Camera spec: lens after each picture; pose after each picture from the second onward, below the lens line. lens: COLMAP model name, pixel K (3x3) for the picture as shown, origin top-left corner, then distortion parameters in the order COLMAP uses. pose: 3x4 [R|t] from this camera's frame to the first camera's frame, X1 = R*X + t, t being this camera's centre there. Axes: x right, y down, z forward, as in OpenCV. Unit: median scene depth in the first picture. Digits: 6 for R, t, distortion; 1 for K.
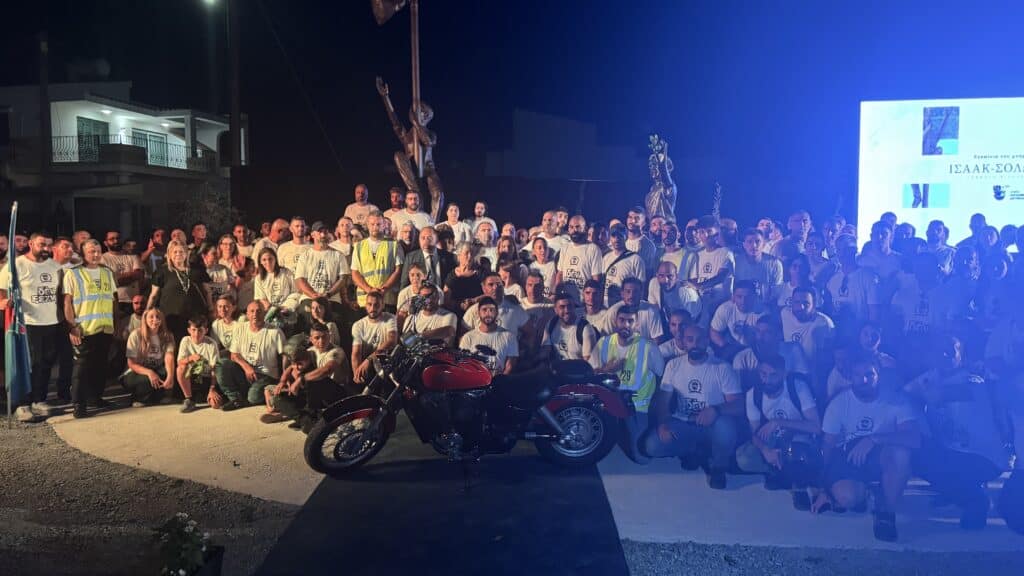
lens RADIAL K [[693.5, 0, 510.6], [0, 693.5, 280.2], [0, 0, 1]] dist [0.076427, -0.099458]
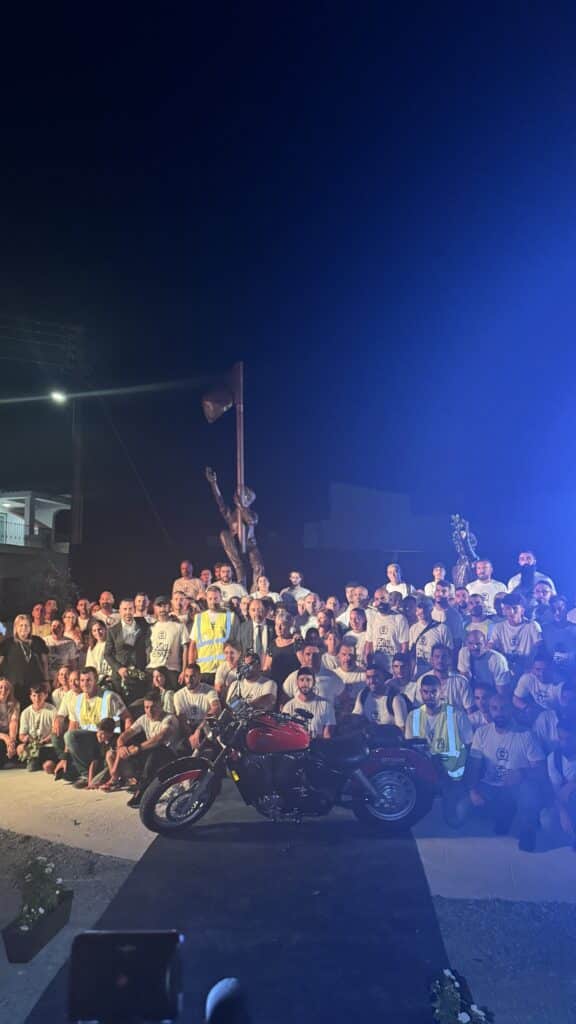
lens RADIAL K [[693.5, 0, 280.5], [0, 693.5, 507.9], [0, 0, 1]] dist [0.076427, -0.099458]
pose [[0.997514, -0.017129, -0.068352, 0.005868], [0.003093, 0.979716, -0.200367, 0.001343], [0.070397, 0.199657, 0.977334, -0.103052]]
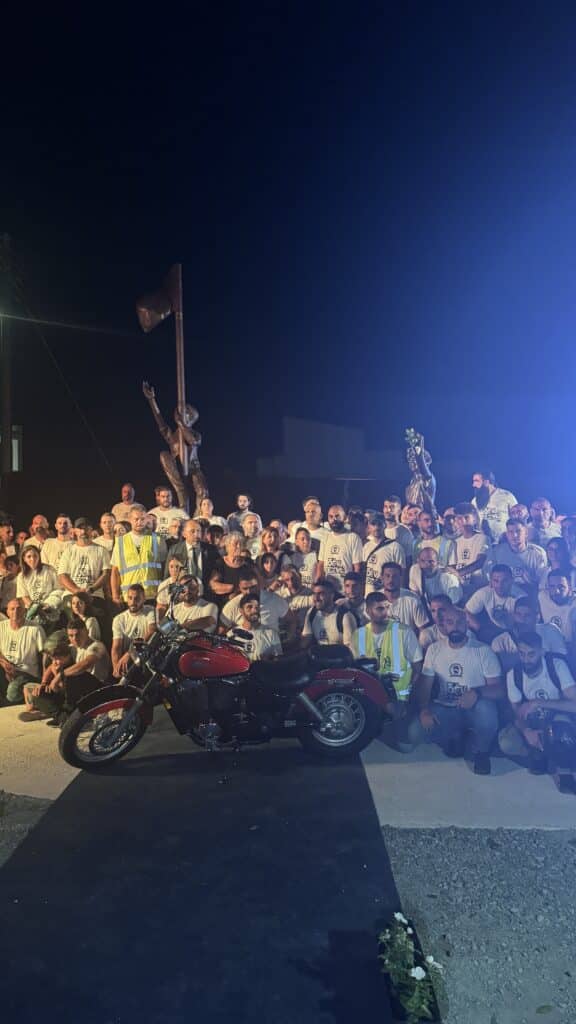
lens RADIAL K [[693.5, 0, 286.9], [0, 693.5, 510.1], [0, 0, 1]] dist [0.076427, -0.099458]
pose [[0.999807, -0.019076, 0.004619, 0.017427], [0.019467, 0.993799, -0.109470, 0.021830], [-0.002502, 0.109539, 0.993979, -0.007809]]
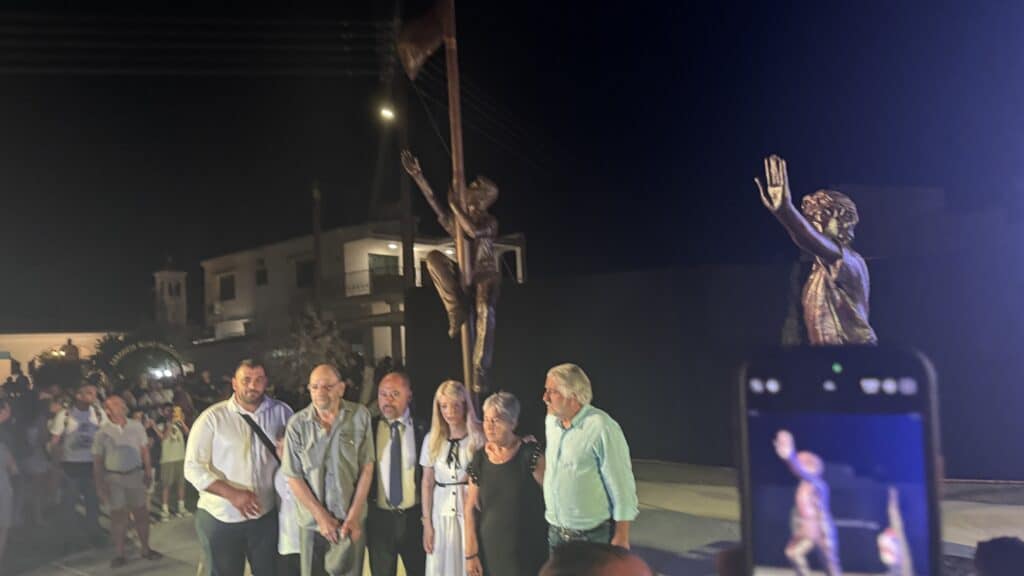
lens RADIAL K [[693.5, 0, 519.2], [0, 693.5, 292.6], [0, 0, 1]] dist [0.076427, -0.099458]
pose [[0.891780, -0.081914, -0.444993, 0.277325], [0.022152, 0.990201, -0.137882, -0.067485], [0.451927, 0.113103, 0.884856, 0.596935]]
